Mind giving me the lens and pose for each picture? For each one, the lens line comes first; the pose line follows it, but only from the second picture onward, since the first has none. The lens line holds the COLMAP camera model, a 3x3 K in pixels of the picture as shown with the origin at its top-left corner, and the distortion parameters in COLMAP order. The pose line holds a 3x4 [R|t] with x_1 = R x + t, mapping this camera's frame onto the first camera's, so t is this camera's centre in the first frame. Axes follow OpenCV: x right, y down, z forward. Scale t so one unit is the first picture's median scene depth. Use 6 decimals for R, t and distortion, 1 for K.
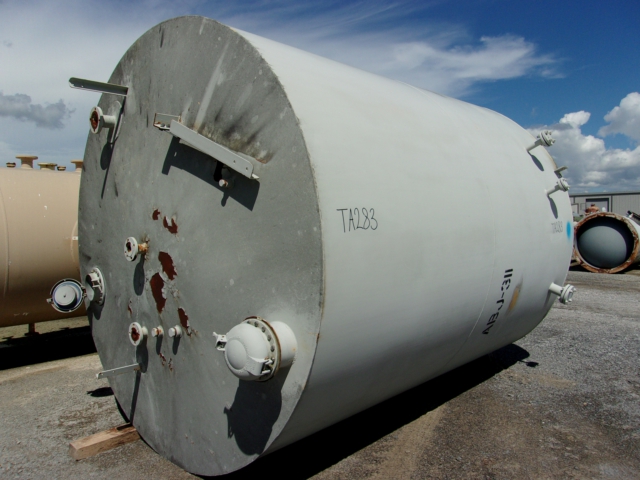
lens RADIAL K [[514.2, 0, 319.9], [0, 514.2, 238.9], [0, 0, 1]] dist [0.002910, -0.008473]
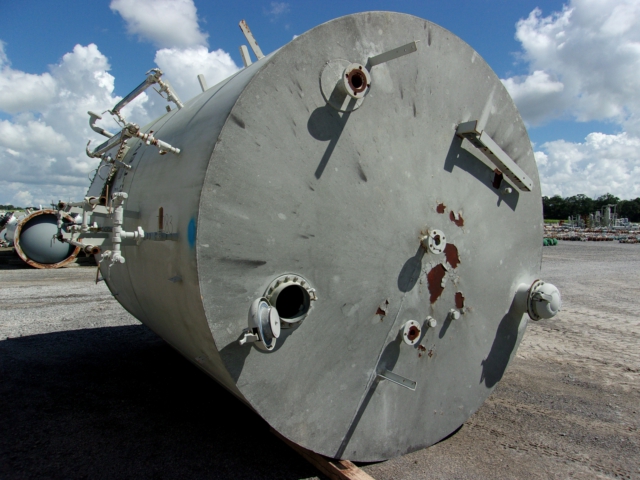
lens RADIAL K [[514.2, 0, 319.8], [0, 514.2, 238.9], [0, 0, 1]] dist [0.002910, -0.008473]
pose [[0.204732, -0.014582, 0.978709, -1.439239], [0.010513, 0.999864, 0.012698, -0.000806], [-0.978762, 0.007690, 0.204858, 1.061357]]
